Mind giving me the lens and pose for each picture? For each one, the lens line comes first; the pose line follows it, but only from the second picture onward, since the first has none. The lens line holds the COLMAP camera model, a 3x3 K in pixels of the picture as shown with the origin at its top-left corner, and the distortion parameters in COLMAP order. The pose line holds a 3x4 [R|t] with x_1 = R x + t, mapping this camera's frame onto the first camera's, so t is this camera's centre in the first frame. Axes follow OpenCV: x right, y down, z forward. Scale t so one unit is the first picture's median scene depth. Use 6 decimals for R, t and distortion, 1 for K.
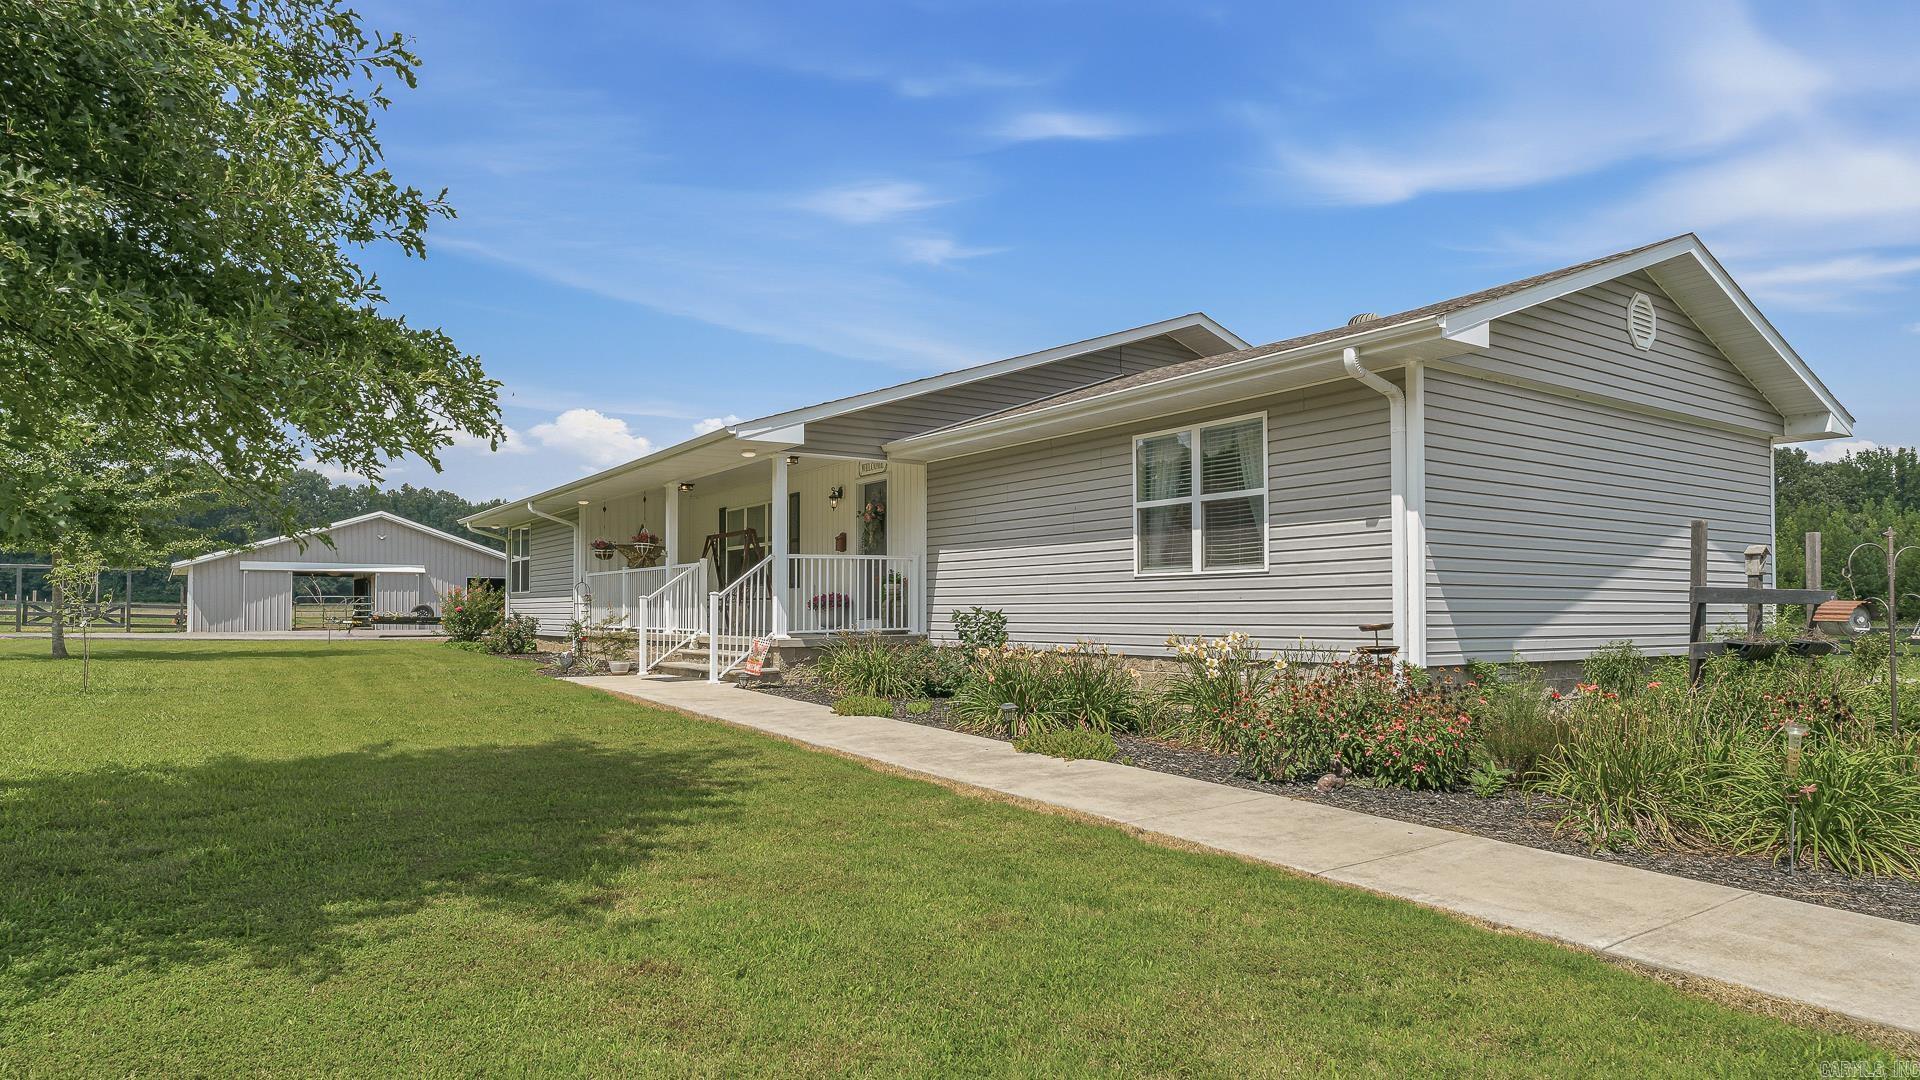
lens RADIAL K [[1154.4, 0, 960.0], [0, 1154.4, 540.0], [0, 0, 1]] dist [-0.005250, -0.000608]
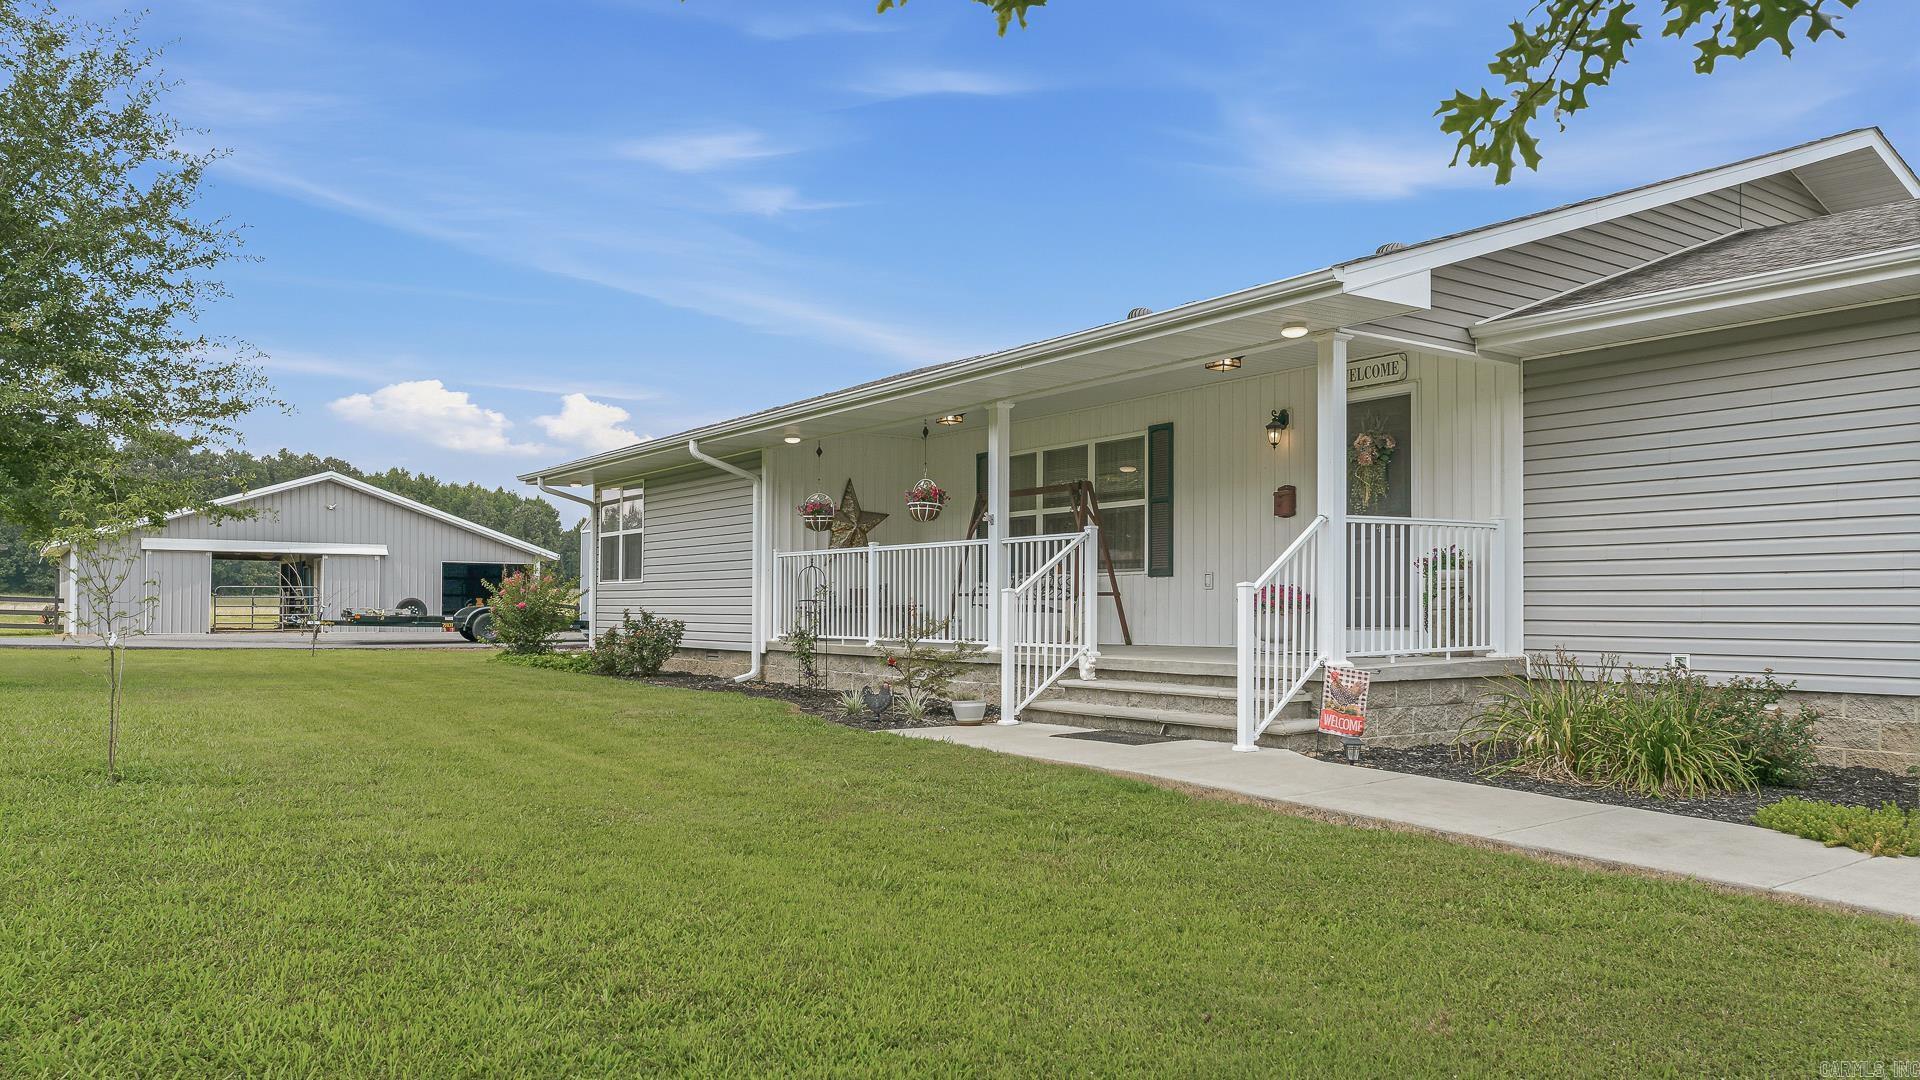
lens RADIAL K [[1354.1, 0, 960.0], [0, 1354.1, 540.0], [0, 0, 1]] dist [0.005361, 0.001301]
pose [[0.999701, 0.004176, 0.024083, -0.311382], [-0.004496, 0.999903, 0.013218, 0.014868], [-0.024026, -0.013323, 0.999623, 0.313283]]
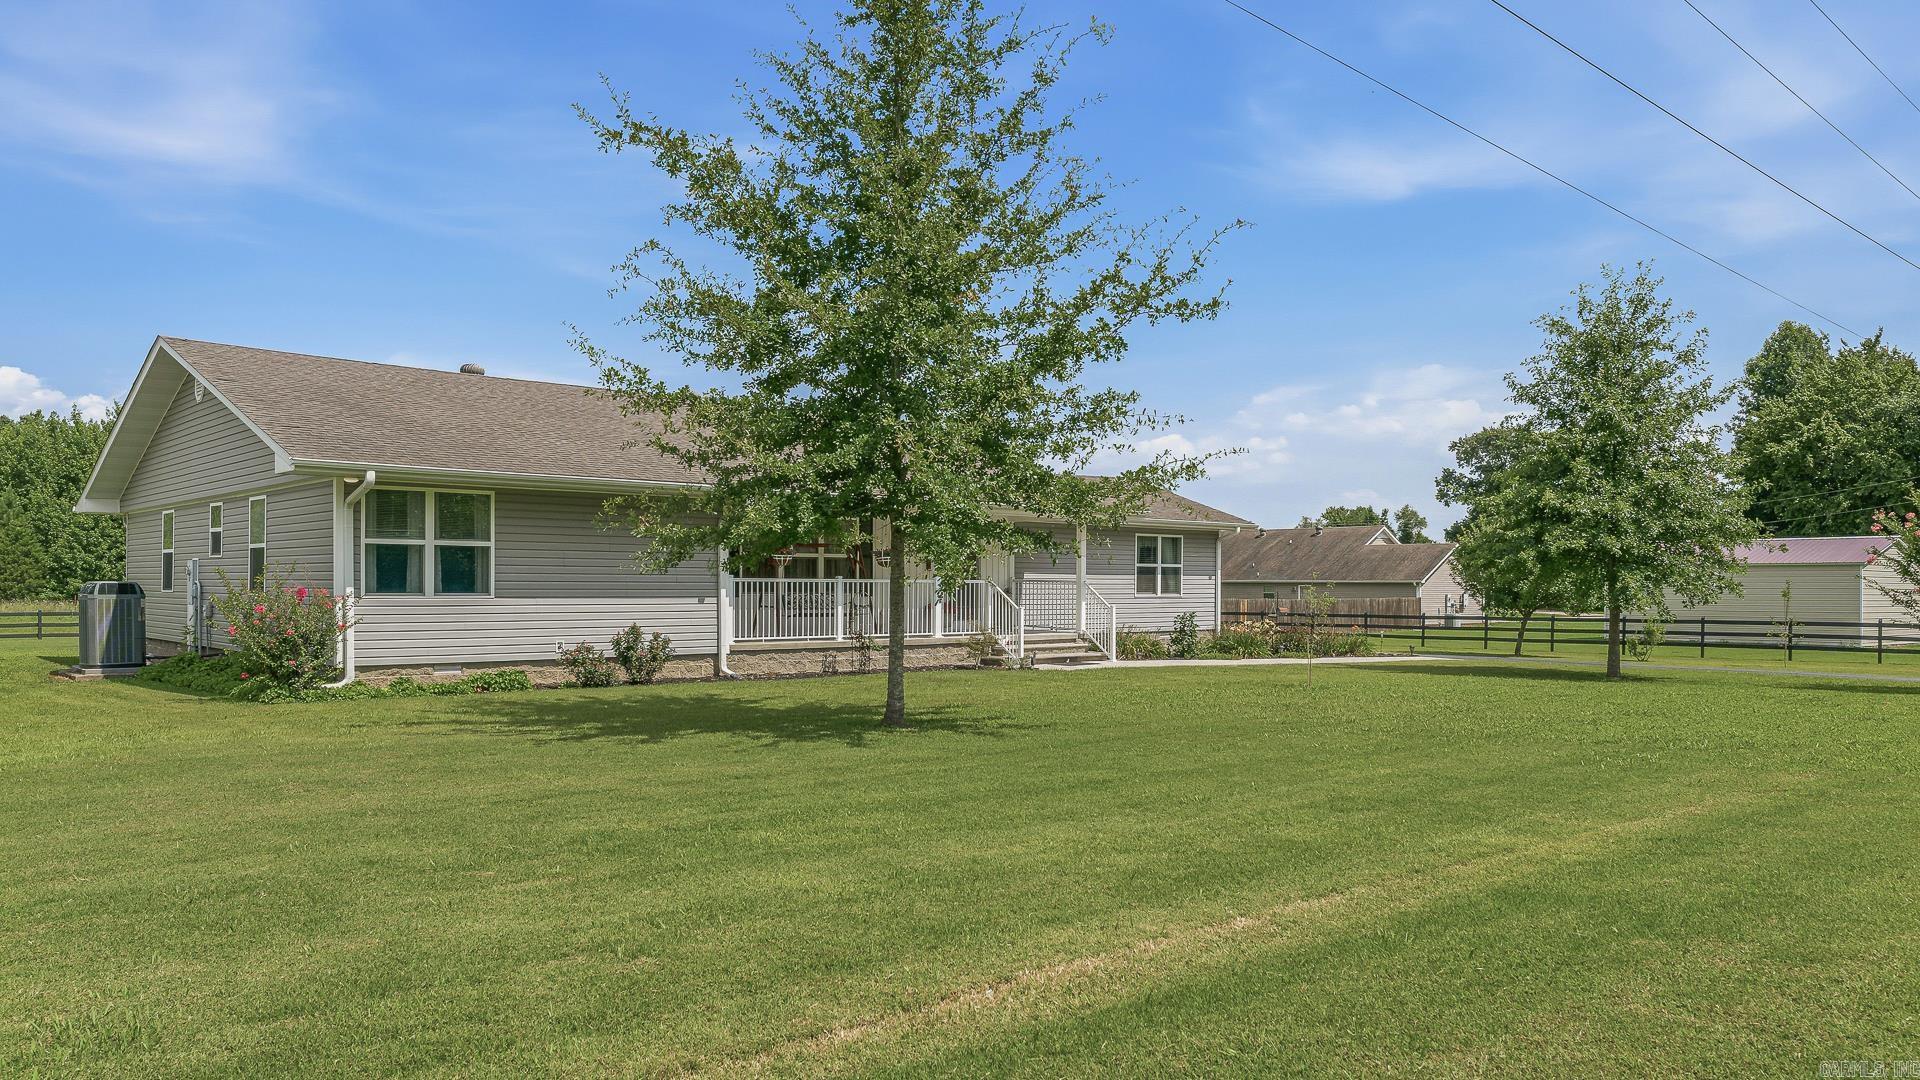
lens RADIAL K [[1354.1, 0, 960.0], [0, 1354.1, 540.0], [0, 0, 1]] dist [0.005361, 0.001301]
pose [[-0.170884, 0.038713, 0.984530, -1.779827], [-0.060209, 0.996950, -0.049652, 0.054587], [-0.983450, -0.067762, -0.168032, 1.336532]]
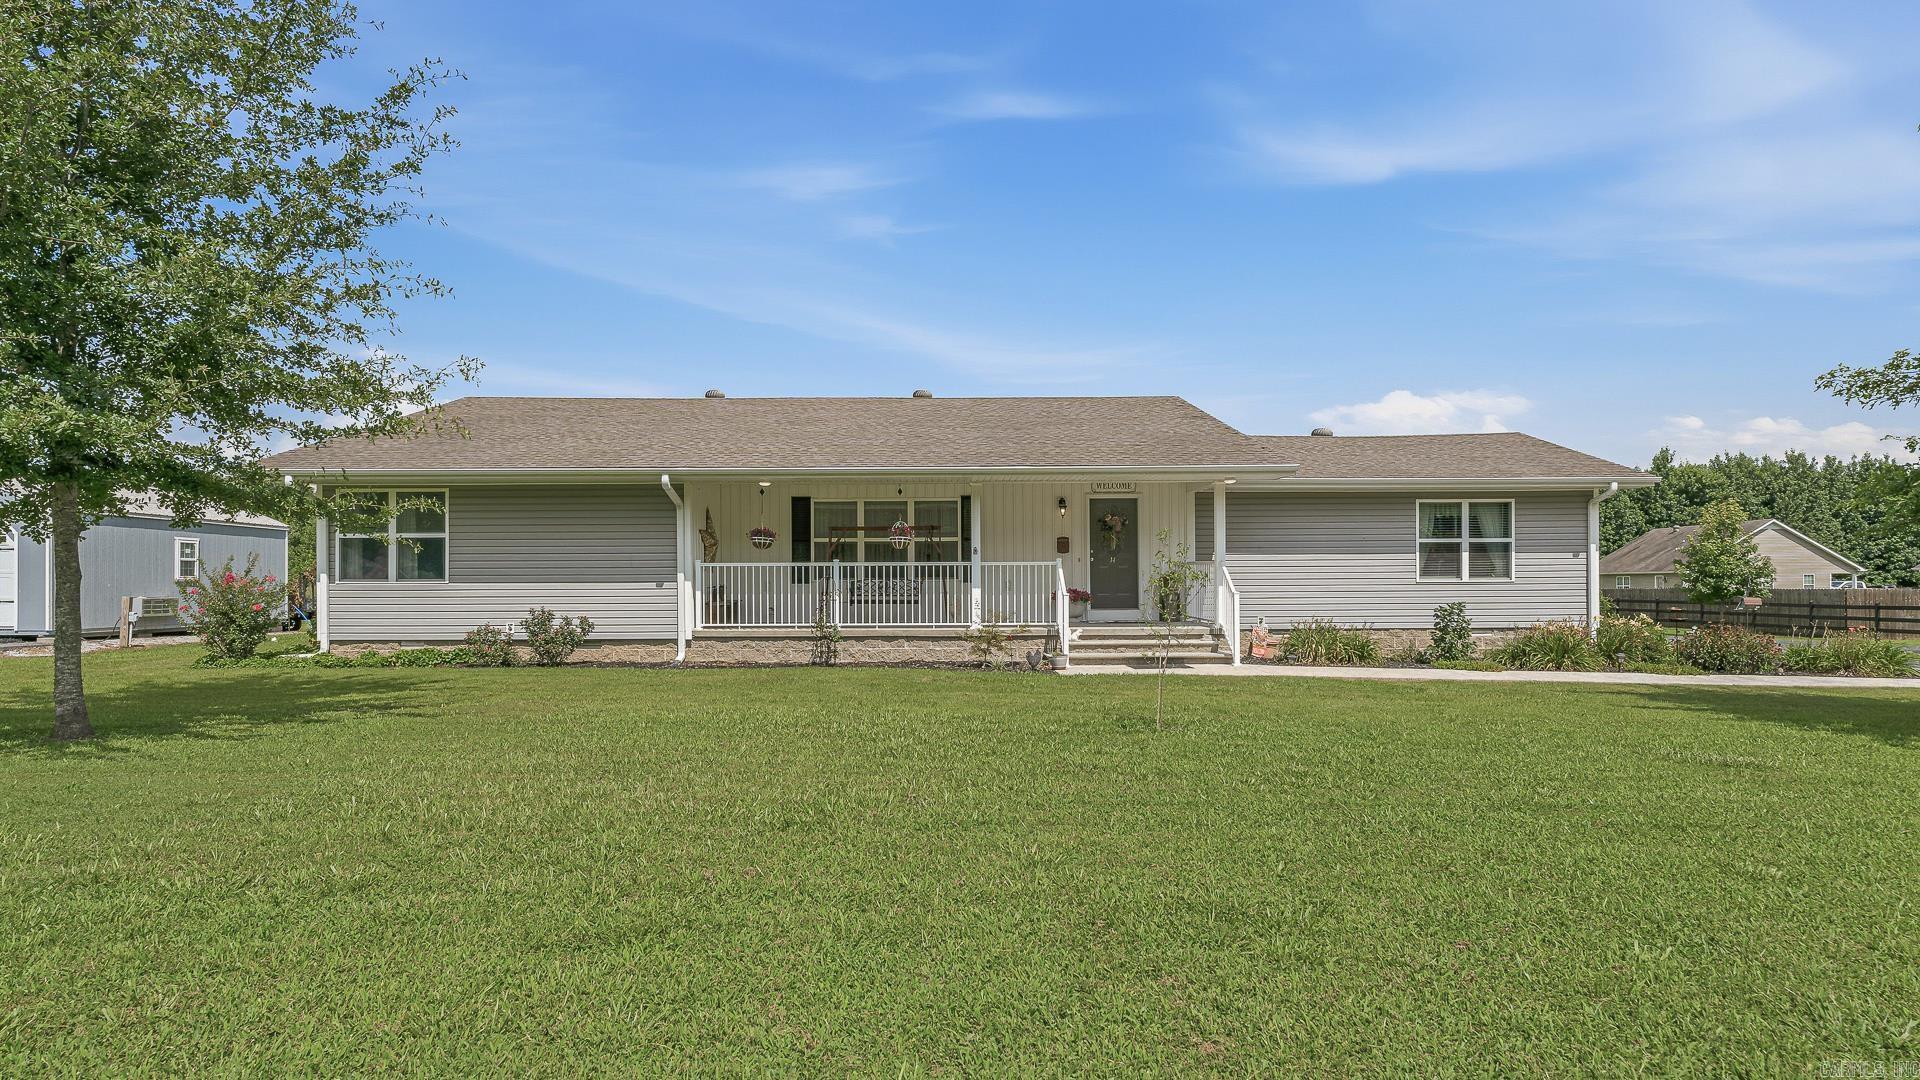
lens RADIAL K [[983.0, 0, 960.0], [0, 983.0, 540.0], [0, 0, 1]] dist [0.004877, 0.000337]
pose [[0.539020, 0.037486, 0.841458, -1.082899], [-0.048861, 0.998718, -0.013192, 0.016568], [-0.840874, -0.034004, 0.540161, 0.587901]]
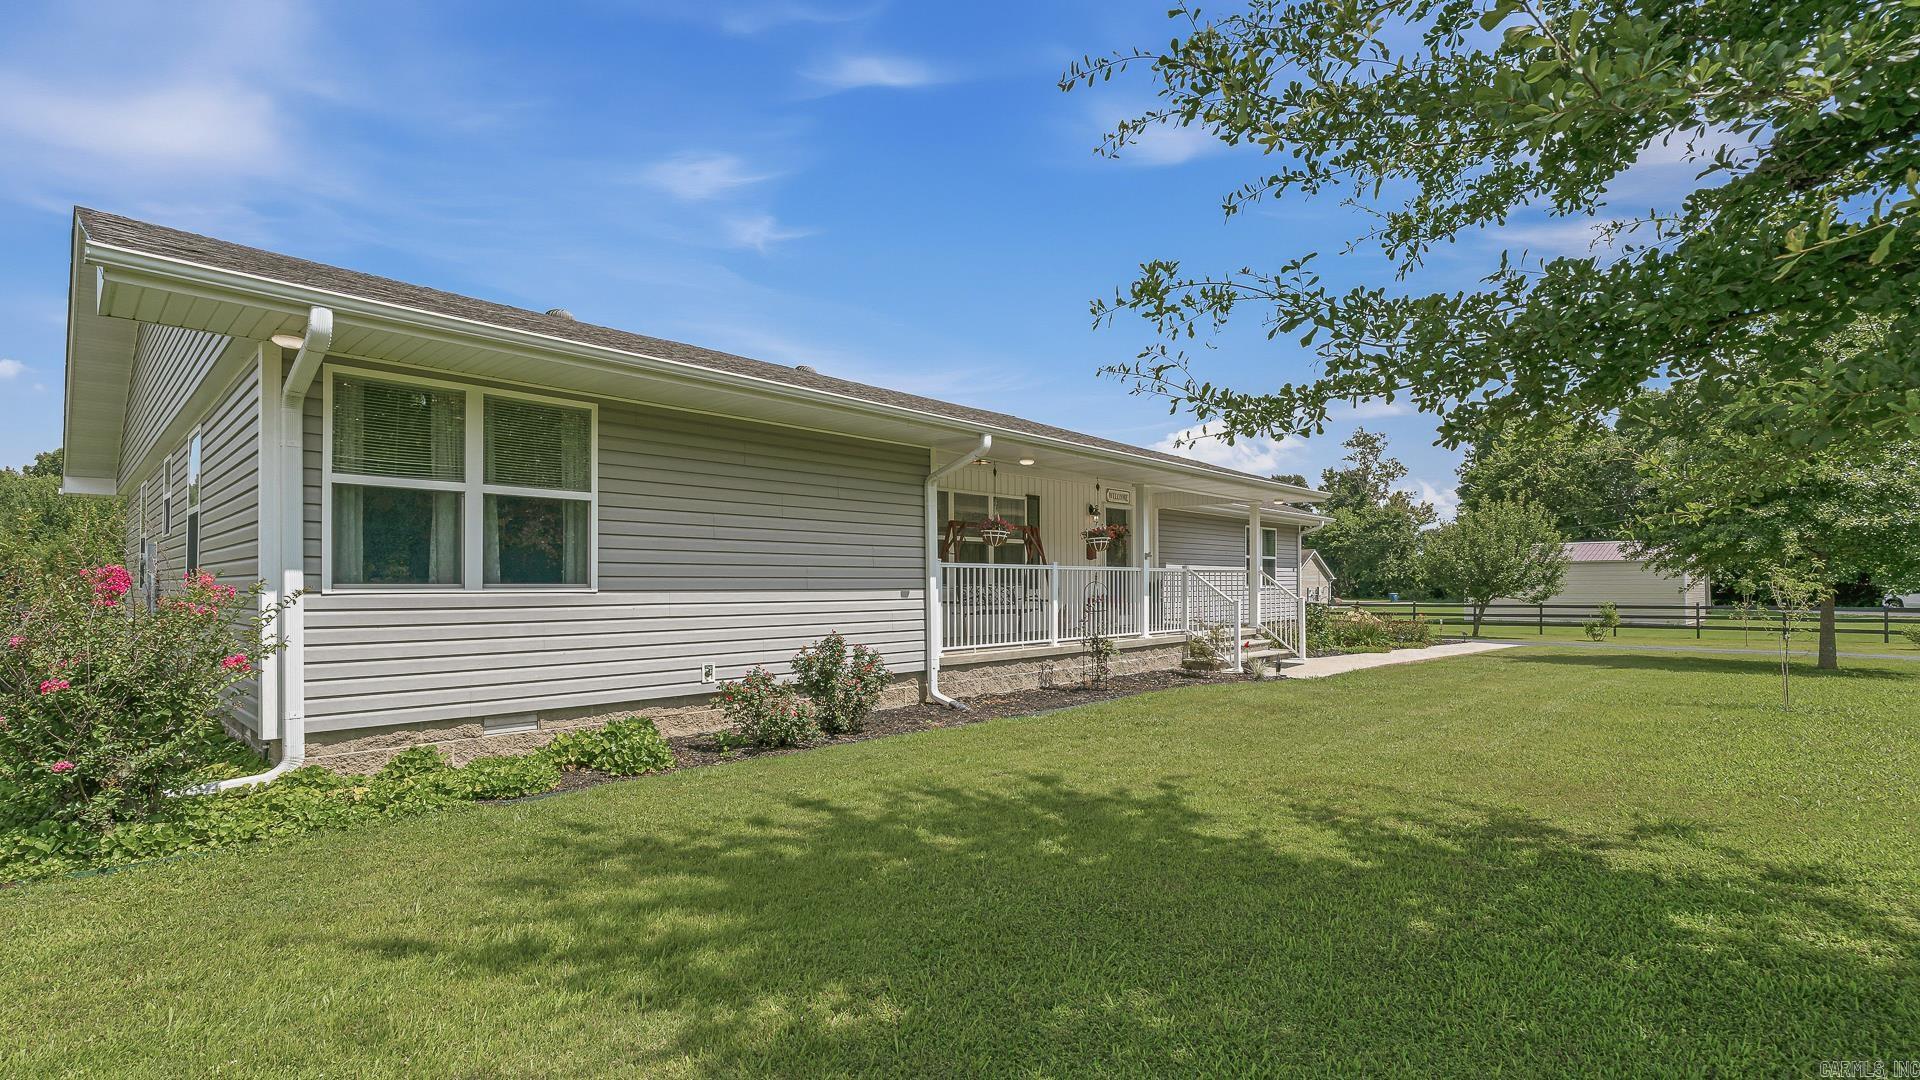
lens RADIAL K [[870.8, 0, 959.0], [0, 870.8, 551.0], [0, 0, 1]] dist [0.001375, 0.000405]
pose [[-0.253131, 0.049046, 0.966188, -1.000409], [-0.048387, 0.996822, -0.063277, 0.069260], [-0.966221, -0.062768, -0.249953, 1.471454]]
